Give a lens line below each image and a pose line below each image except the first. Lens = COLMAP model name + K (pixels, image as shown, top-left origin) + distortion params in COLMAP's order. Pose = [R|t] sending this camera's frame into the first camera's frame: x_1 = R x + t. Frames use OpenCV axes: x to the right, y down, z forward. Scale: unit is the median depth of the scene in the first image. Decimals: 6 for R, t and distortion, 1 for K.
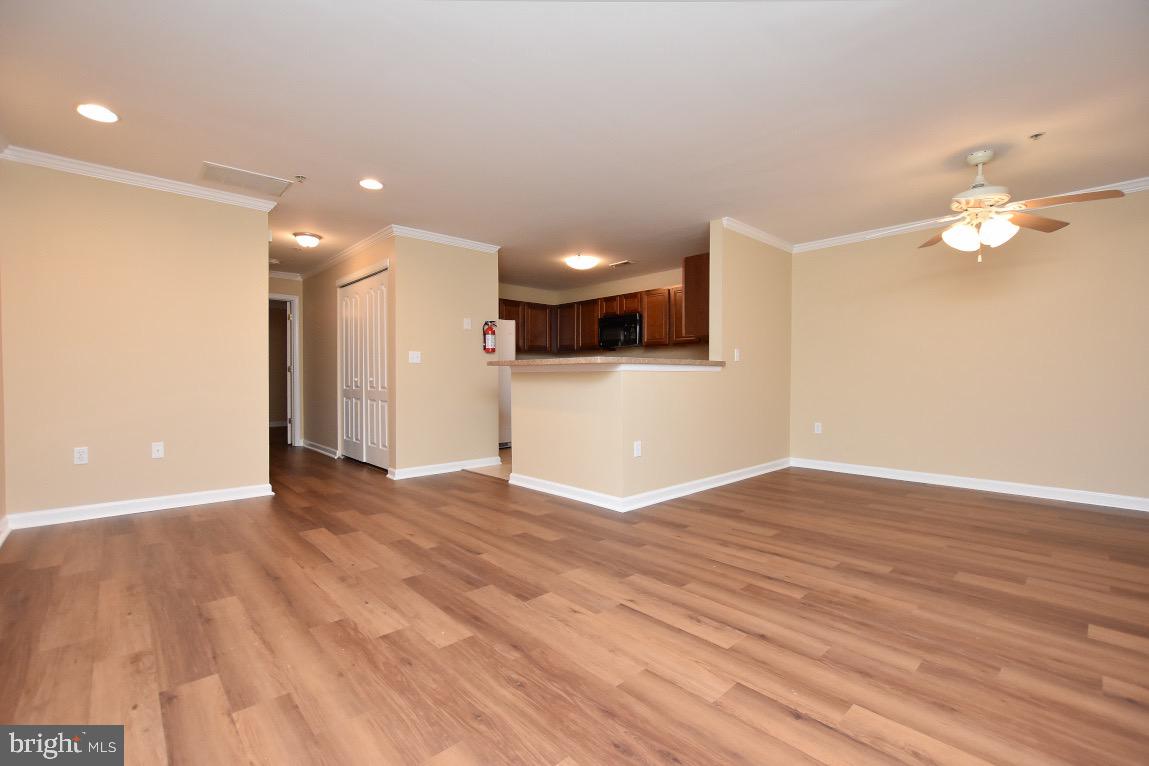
lens RADIAL K [[511.7, 0, 574.5], [0, 511.7, 383.0], [0, 0, 1]] dist [-0.027385, 0.000970]
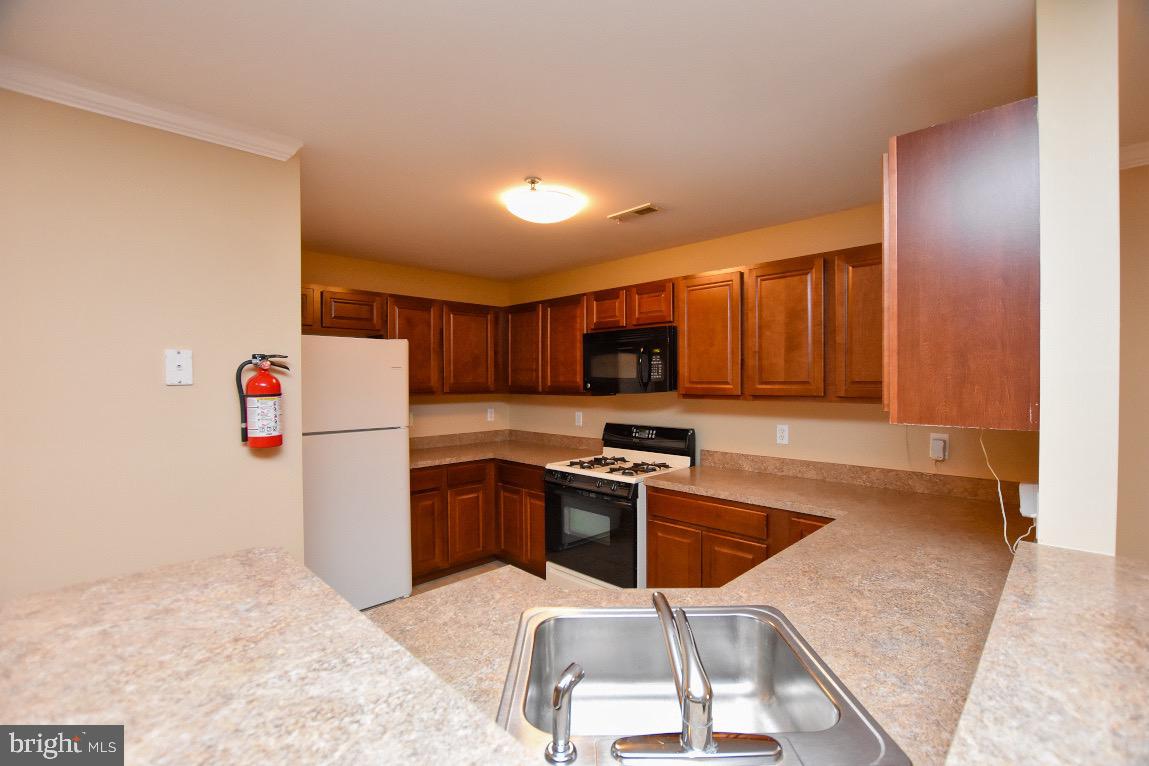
lens RADIAL K [[511.7, 0, 574.5], [0, 511.7, 383.0], [0, 0, 1]] dist [-0.027385, 0.000970]
pose [[0.999461, -0.001260, 0.032790, 0.023496], [0.001258, 0.999999, 0.000081, -0.082521], [-0.032790, -0.000039, 0.999462, 0.528636]]
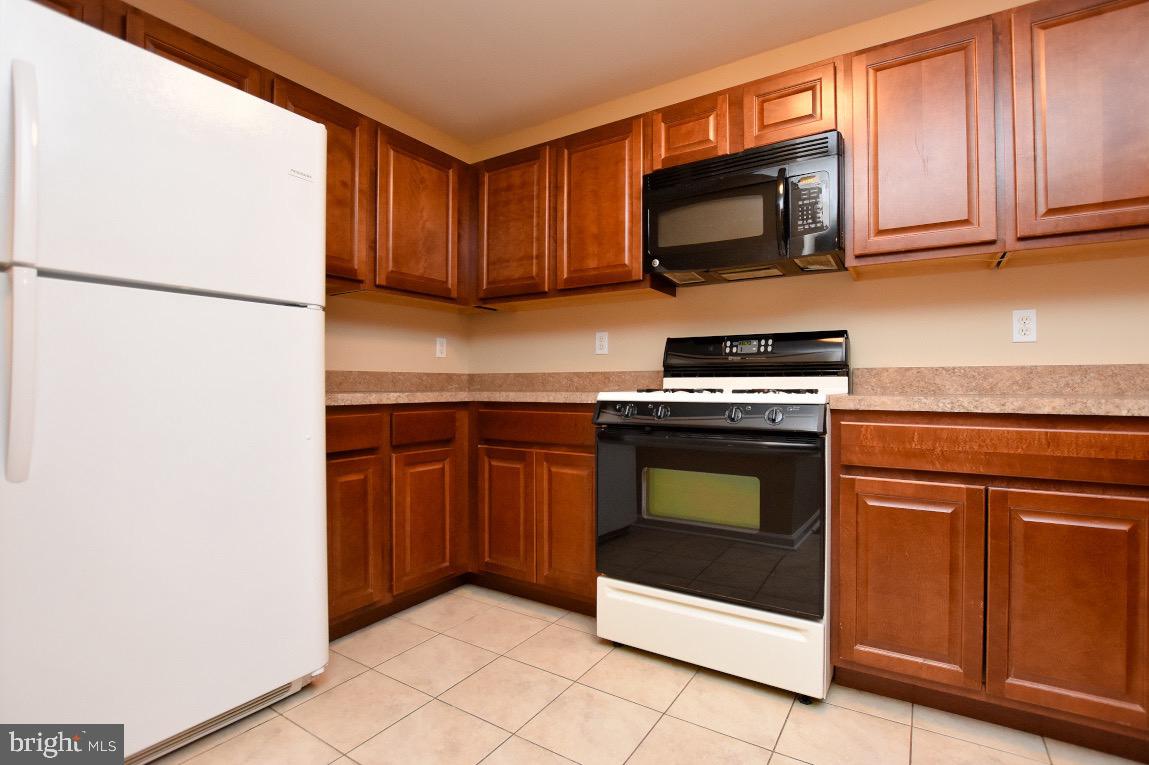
lens RADIAL K [[540.9, 0, 580.4], [0, 540.9, 377.0], [0, 0, 1]] dist [-0.025272, 0.000733]
pose [[0.968232, 0.008106, 0.249924, -0.066457], [-0.003646, 0.999826, -0.018305, -0.007389], [-0.250028, 0.016812, 0.968093, 0.755282]]
